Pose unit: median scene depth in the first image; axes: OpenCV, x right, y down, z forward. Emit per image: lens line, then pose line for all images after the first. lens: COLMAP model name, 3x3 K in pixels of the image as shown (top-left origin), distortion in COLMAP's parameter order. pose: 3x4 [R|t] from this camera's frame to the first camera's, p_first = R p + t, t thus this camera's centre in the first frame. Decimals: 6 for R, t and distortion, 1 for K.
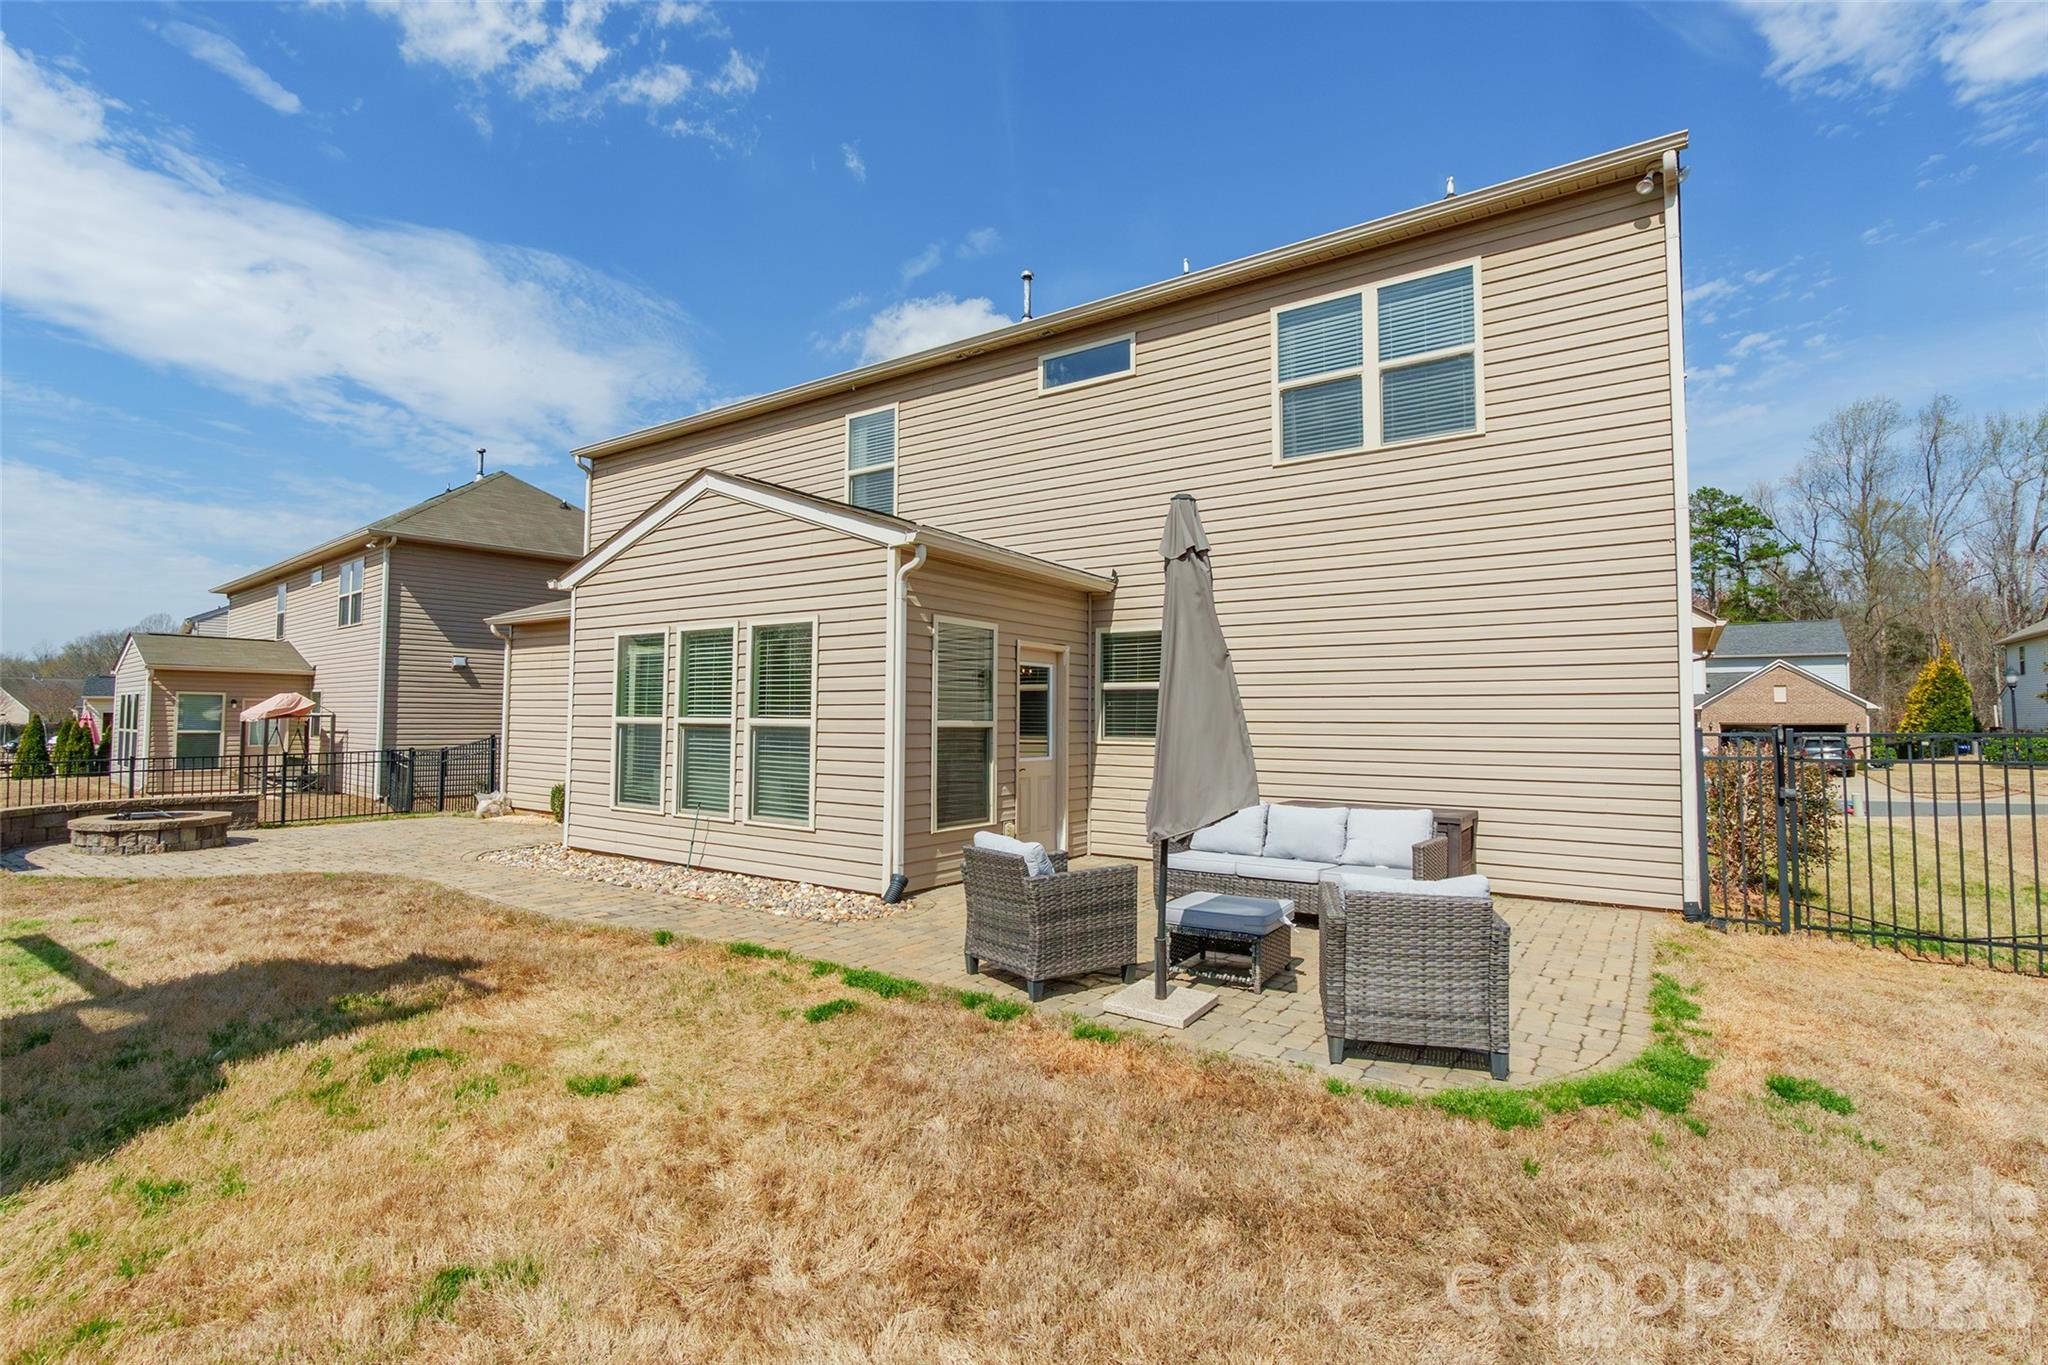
lens RADIAL K [[940.4, 0, 1020.5], [0, 940.4, 645.9], [0, 0, 1]] dist [-0.003178, 0.000621]
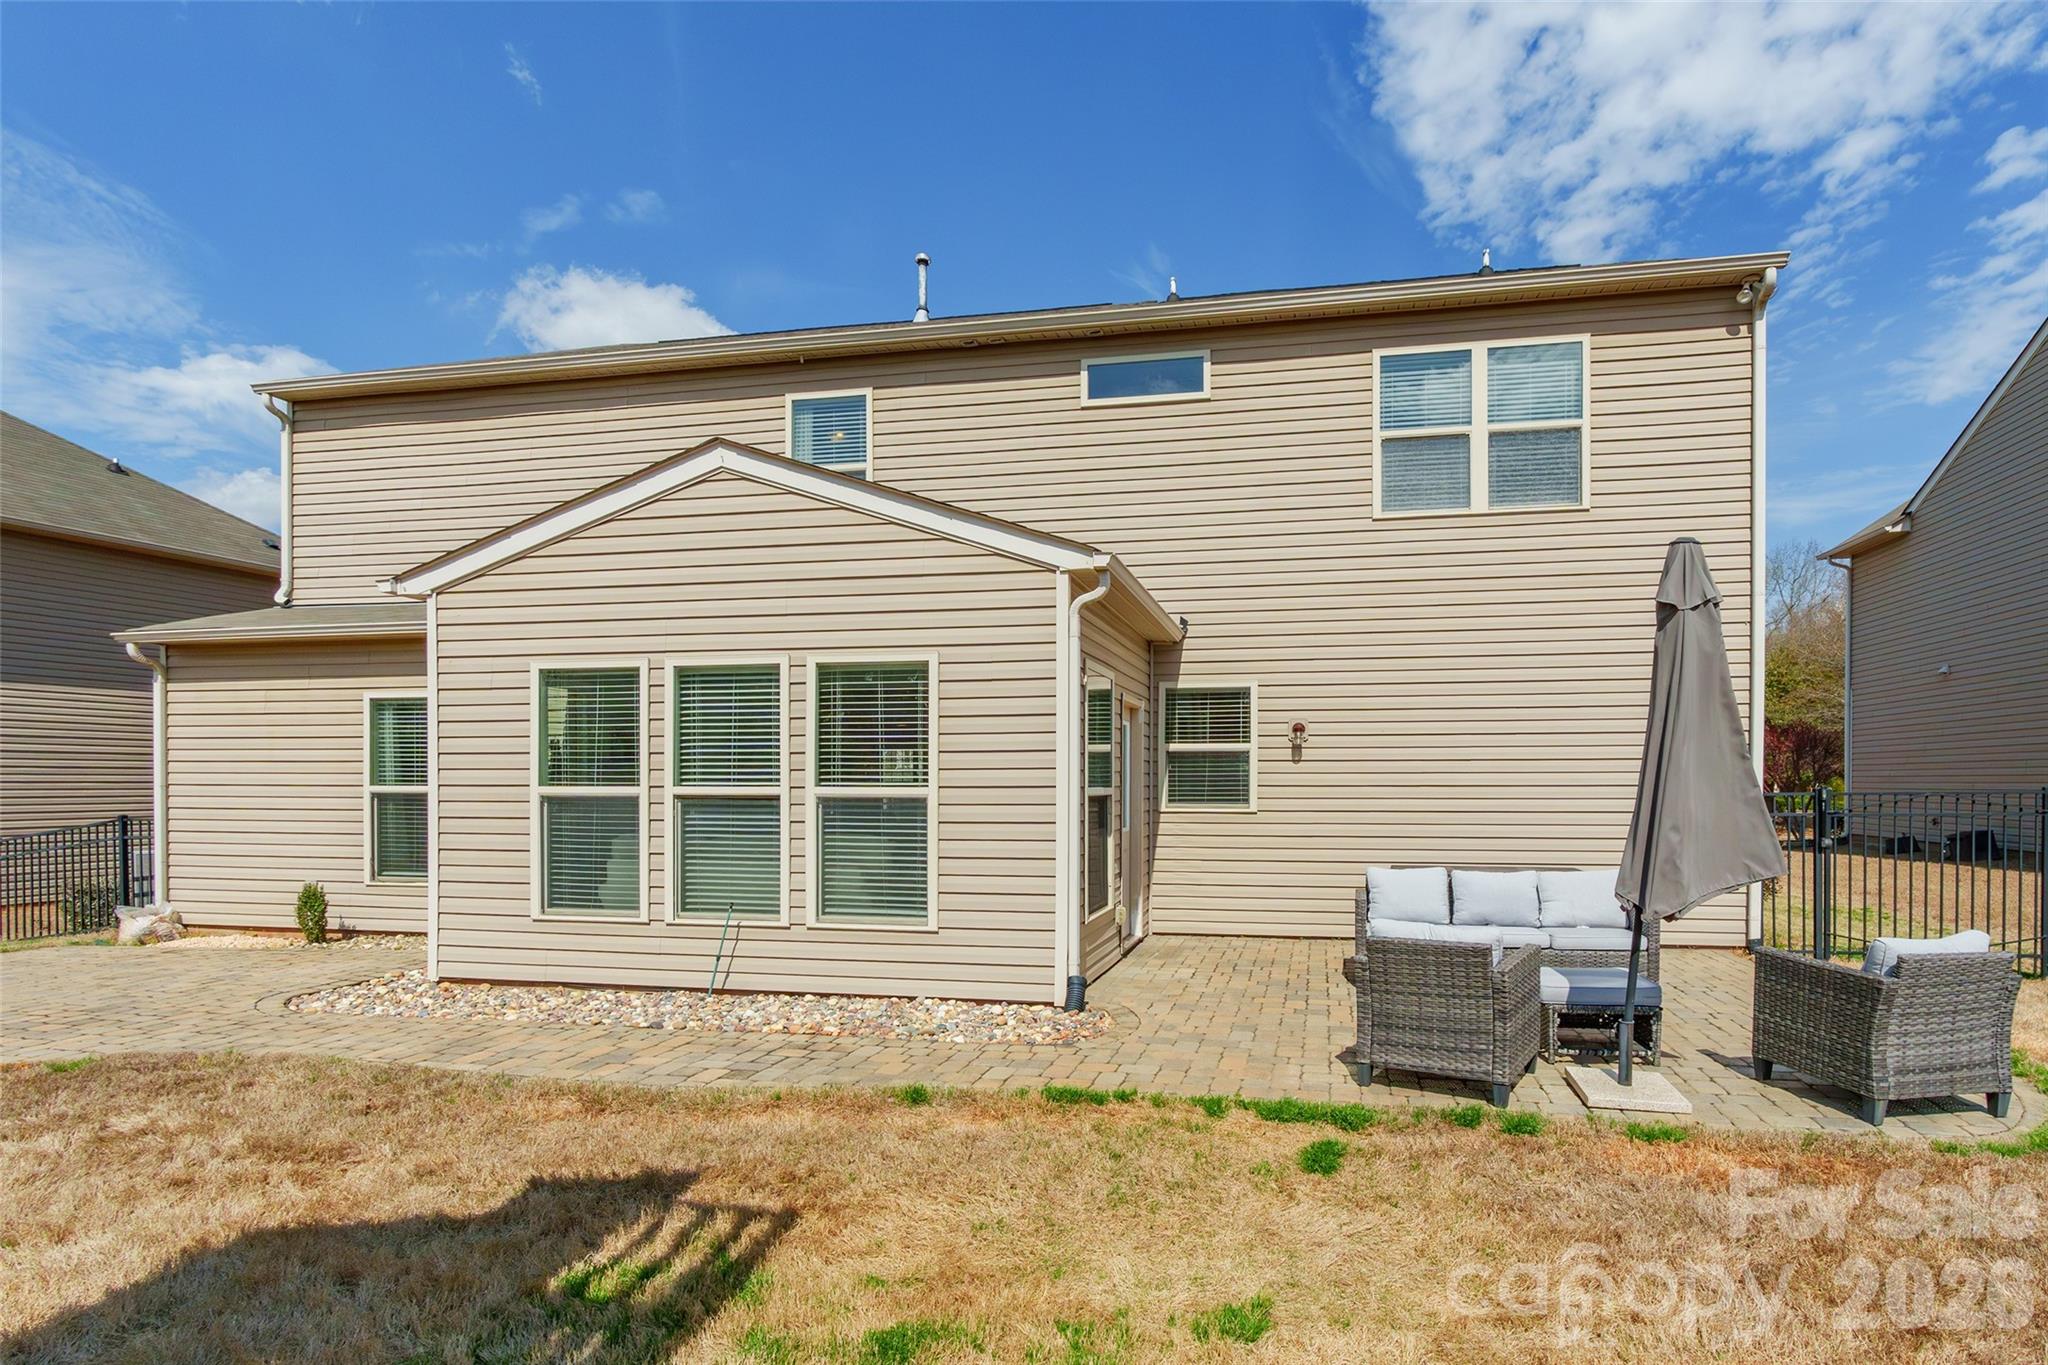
lens RADIAL K [[987.8, 0, 1024.0], [0, 987.8, 761.9], [0, 0, 1]] dist [-0.003855, 0.000461]
pose [[0.908379, 0.001293, 0.418145, -0.429485], [-0.025825, 0.998260, 0.053015, 0.010453], [-0.417349, -0.058956, 0.906832, 0.204490]]
